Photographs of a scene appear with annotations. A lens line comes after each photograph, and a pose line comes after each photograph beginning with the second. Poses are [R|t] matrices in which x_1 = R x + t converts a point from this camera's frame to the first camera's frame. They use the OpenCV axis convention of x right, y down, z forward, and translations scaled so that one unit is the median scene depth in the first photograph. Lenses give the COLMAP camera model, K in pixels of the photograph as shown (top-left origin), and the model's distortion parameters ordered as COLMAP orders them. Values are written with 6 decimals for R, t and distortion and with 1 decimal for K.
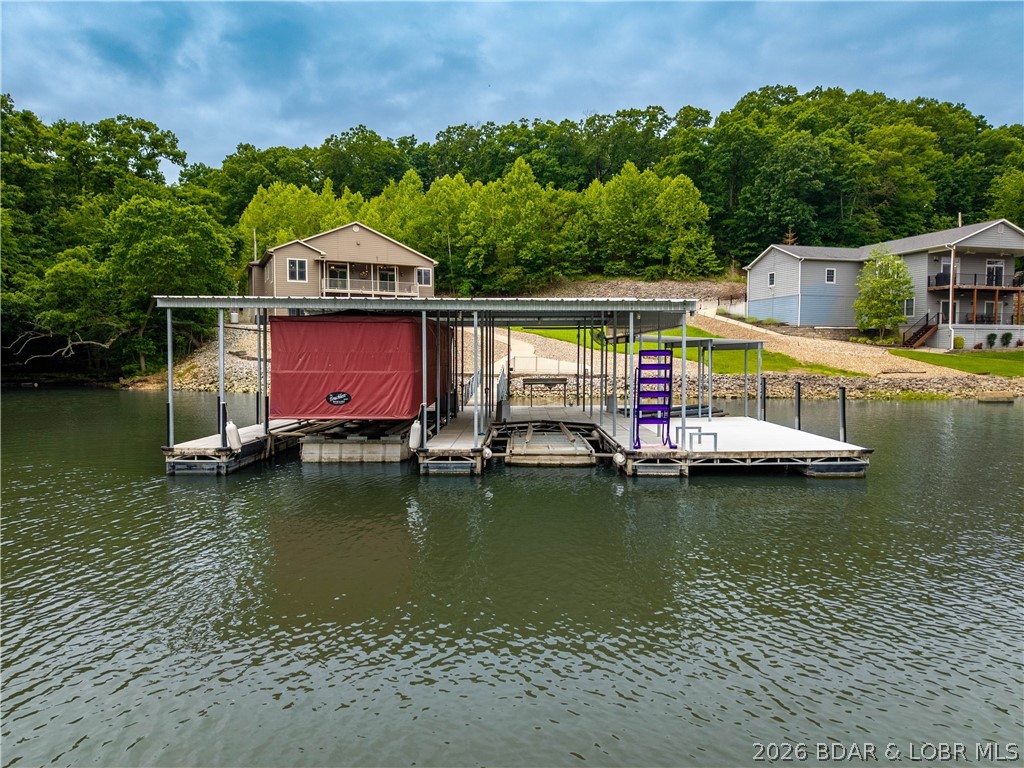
lens RADIAL K [[679.7, 0, 509.3], [0, 679.7, 391.9], [0, 0, 1]] dist [0.059740, -0.075872]
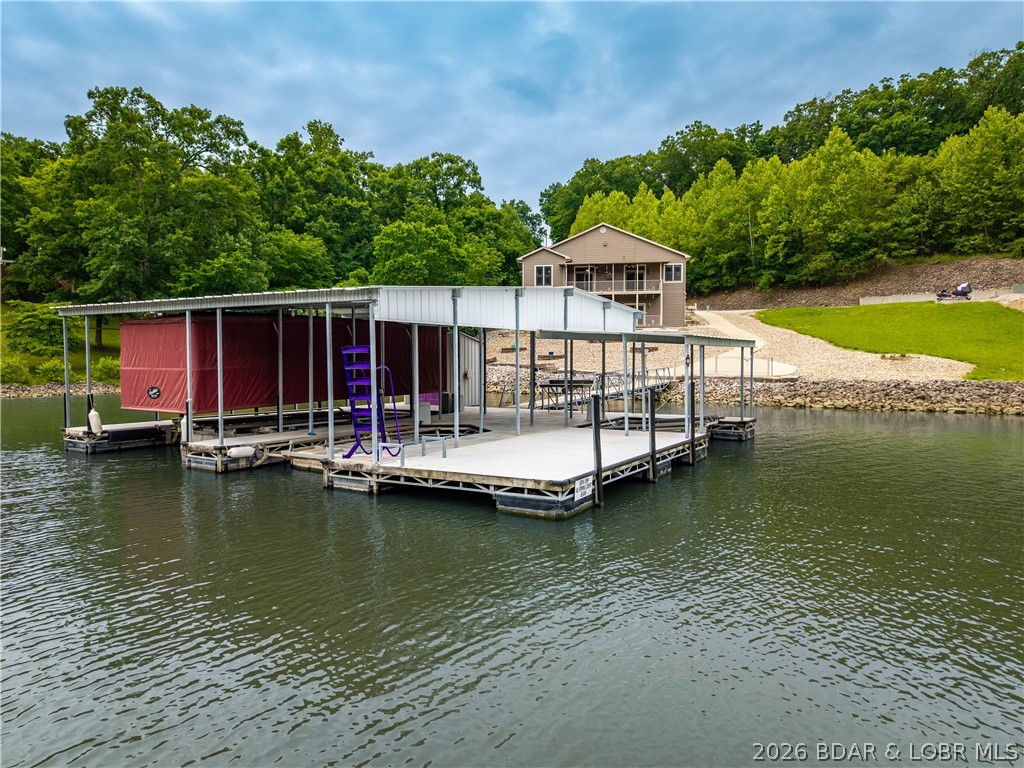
lens RADIAL K [[689.8, 0, 512.0], [0, 689.8, 384.0], [0, 0, 1]] dist [0.001890, 0.006367]
pose [[0.853274, 0.016740, -0.521194, 0.127900], [-0.024692, 0.999661, -0.008317, -0.001502], [0.520878, 0.019966, 0.853398, 0.053653]]
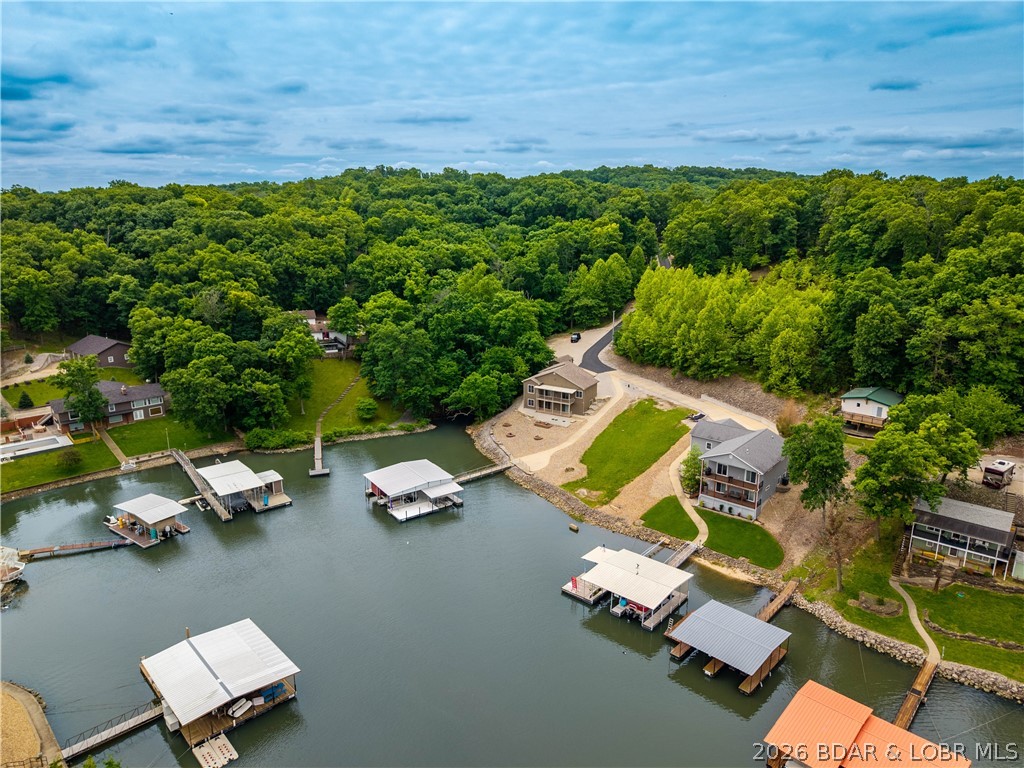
lens RADIAL K [[684.5, 0, 510.1], [0, 684.5, 382.0], [0, 0, 1]] dist [0.035509, -0.039838]
pose [[0.575790, 0.208695, -0.790514, 1.105321], [-0.042647, 0.973224, 0.225867, -0.509792], [0.816485, -0.096339, 0.569273, -0.362950]]
